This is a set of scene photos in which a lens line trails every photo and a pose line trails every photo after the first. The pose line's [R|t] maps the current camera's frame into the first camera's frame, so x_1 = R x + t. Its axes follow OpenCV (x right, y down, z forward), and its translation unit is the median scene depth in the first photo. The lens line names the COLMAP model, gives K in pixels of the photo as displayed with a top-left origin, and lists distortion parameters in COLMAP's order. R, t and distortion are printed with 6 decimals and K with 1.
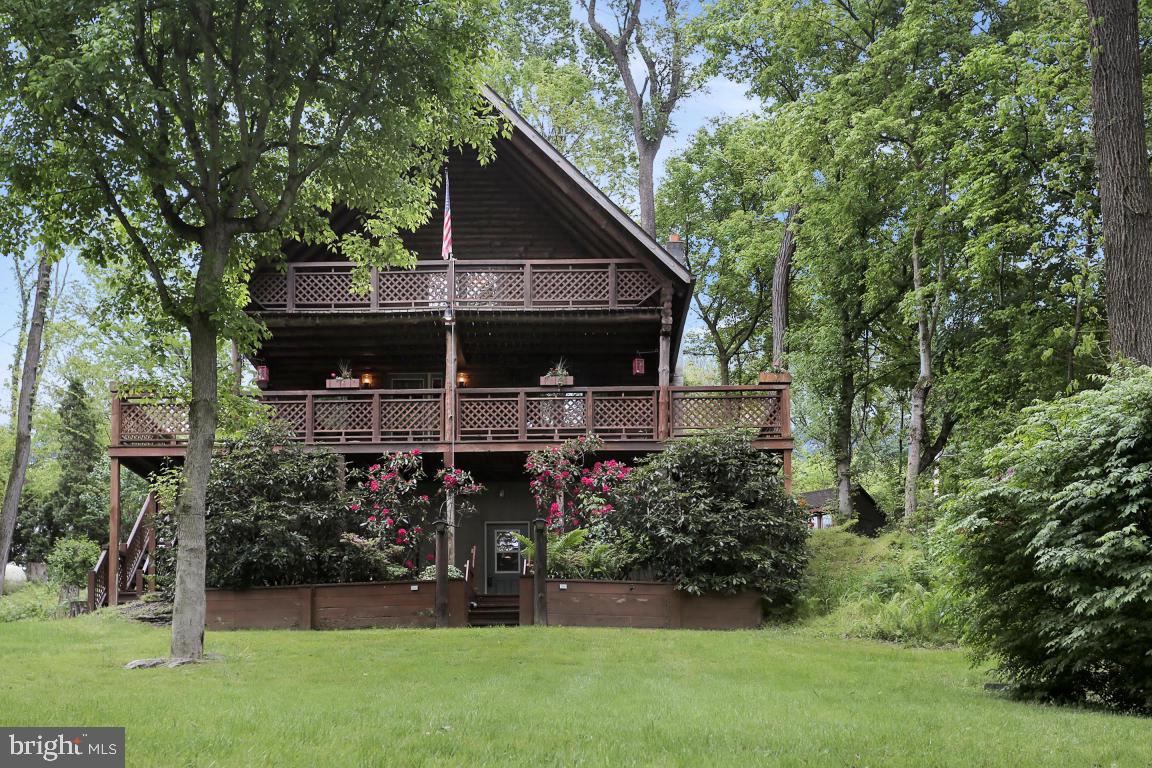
lens RADIAL K [[1357.0, 0, 576.0], [0, 1357.0, 403.5], [0, 0, 1]] dist [-0.000880, -0.021254]
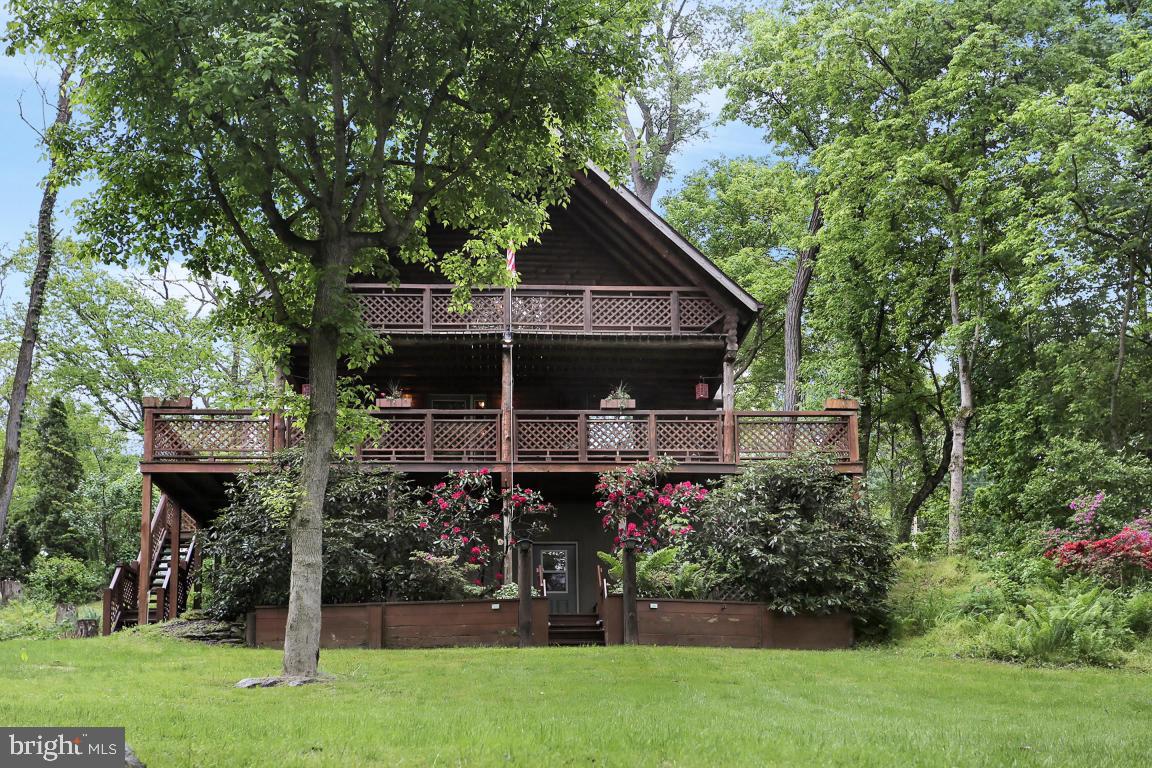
lens RADIAL K [[1285.7, 0, 576.0], [0, 1285.7, 347.1], [0, 0, 1]] dist [-0.001634, -0.006909]
pose [[0.996383, 0.023446, 0.081682, -0.126625], [-0.017794, 0.997440, -0.069255, 0.008482], [-0.083097, 0.067551, 0.994249, 0.034485]]
